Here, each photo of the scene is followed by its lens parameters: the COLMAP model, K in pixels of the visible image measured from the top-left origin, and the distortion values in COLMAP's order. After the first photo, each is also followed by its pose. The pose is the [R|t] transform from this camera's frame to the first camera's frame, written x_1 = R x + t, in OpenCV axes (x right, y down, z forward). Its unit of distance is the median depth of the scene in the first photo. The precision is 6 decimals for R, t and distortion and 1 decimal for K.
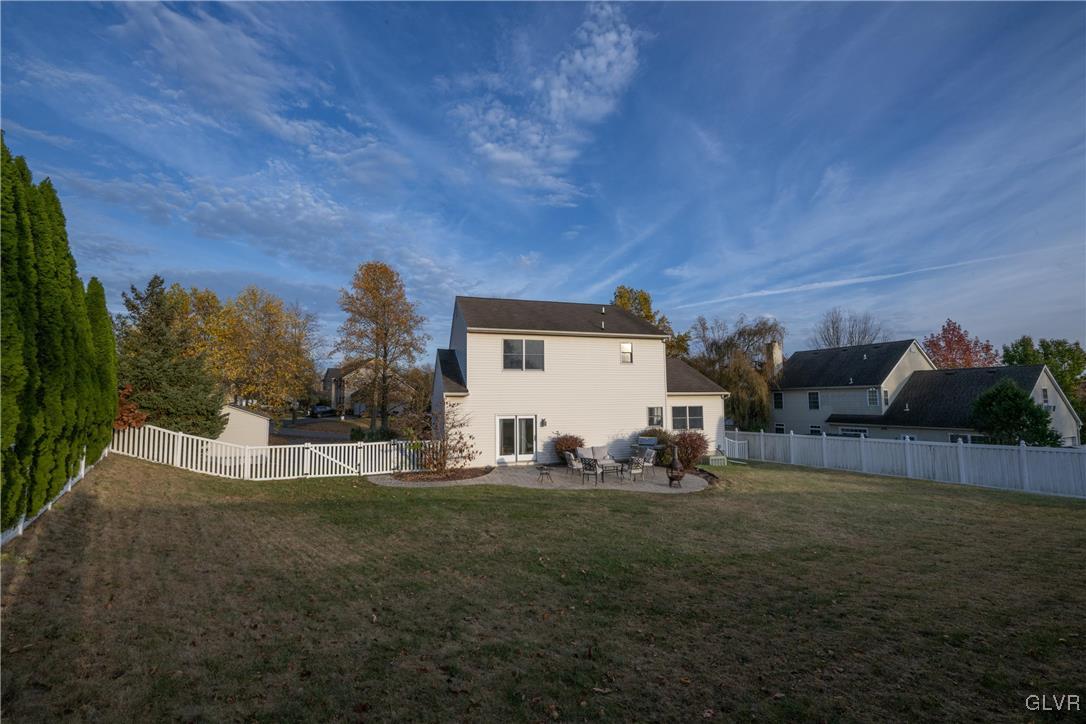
lens RADIAL K [[434.0, 0, 547.1], [0, 434.0, 367.5], [0, 0, 1]] dist [0.033466, 0.000150]
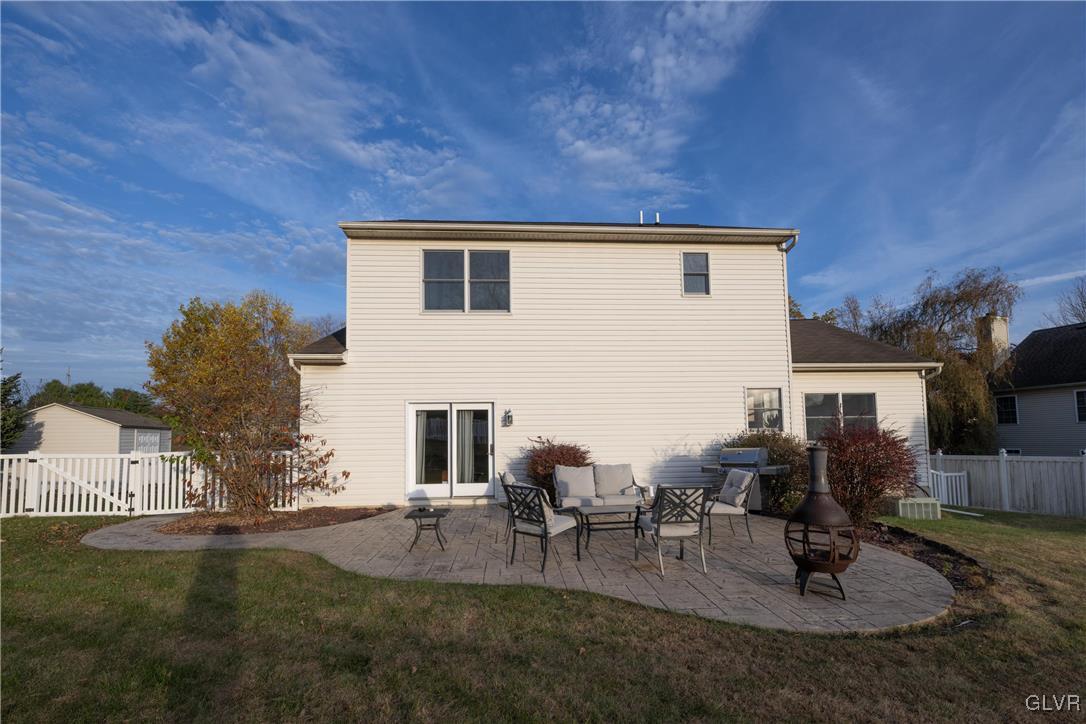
lens RADIAL K [[433.8, 0, 544.7], [0, 433.8, 461.0], [0, 0, 1]] dist [0.009651, 0.000151]
pose [[0.965984, -0.001926, -0.258593, 0.035431], [0.032112, 0.993126, 0.112559, 0.027120], [0.256599, -0.117034, 0.959406, 0.123015]]
